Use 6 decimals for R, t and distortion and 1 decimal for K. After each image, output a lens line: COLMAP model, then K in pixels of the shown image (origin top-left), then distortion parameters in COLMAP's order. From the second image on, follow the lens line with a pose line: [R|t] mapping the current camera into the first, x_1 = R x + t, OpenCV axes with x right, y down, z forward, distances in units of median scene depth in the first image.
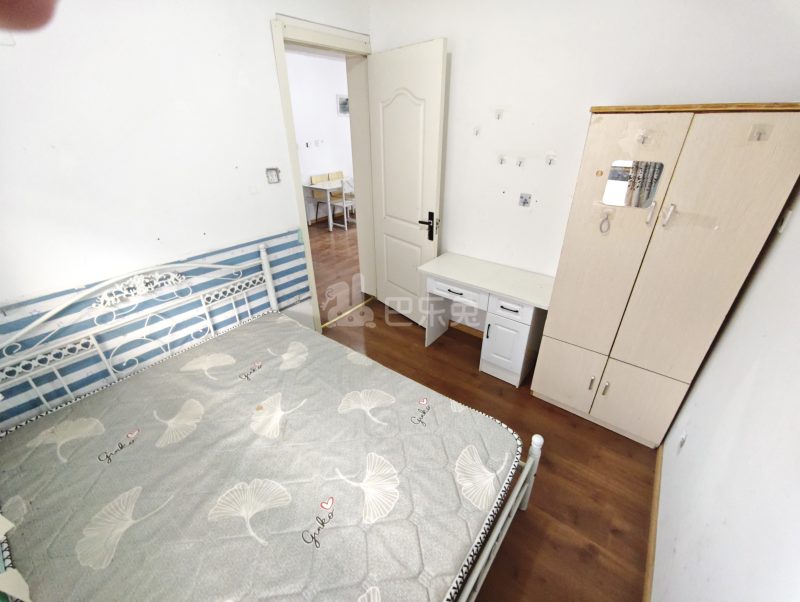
lens RADIAL K [[337.2, 0, 397.5], [0, 337.2, 300.6], [0, 0, 1]] dist [0.001923, 0.001228]
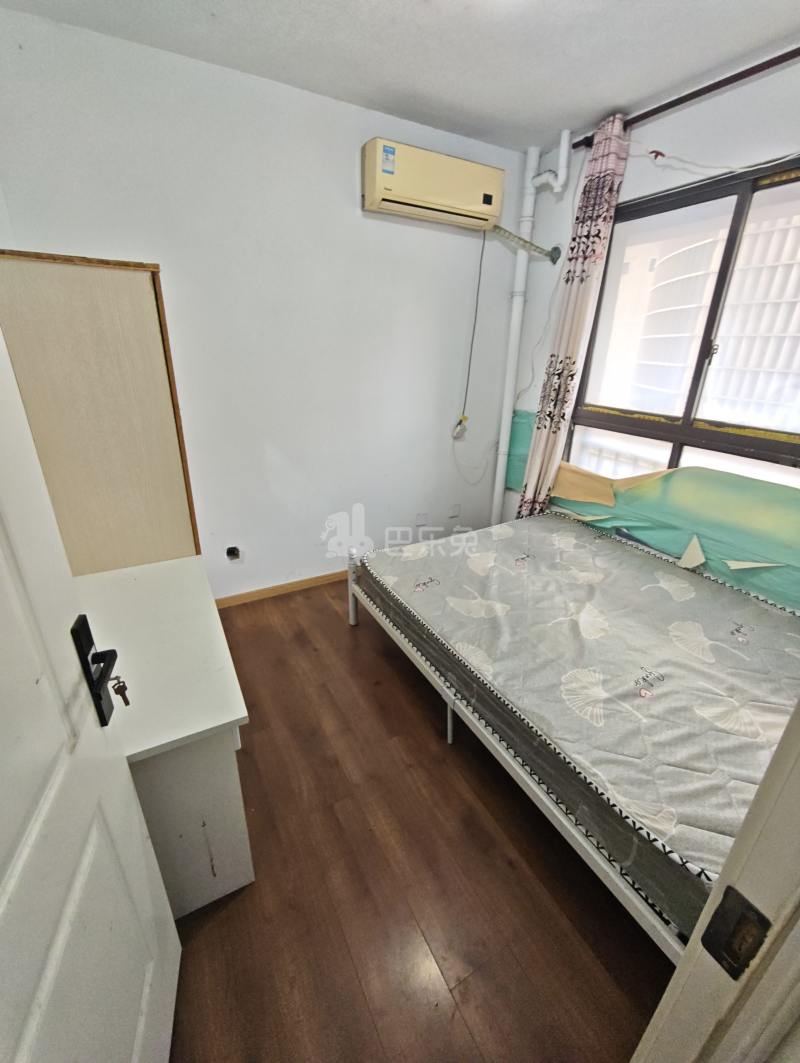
lens RADIAL K [[448.1, 0, 399.4], [0, 448.1, 533.0], [0, 0, 1]] dist [0.001923, 0.001228]
pose [[-0.919342, -0.160813, 0.359097, -0.318042], [0.173253, 0.653969, 0.736416, -0.808074], [-0.353263, 0.739232, -0.573359, 1.744519]]
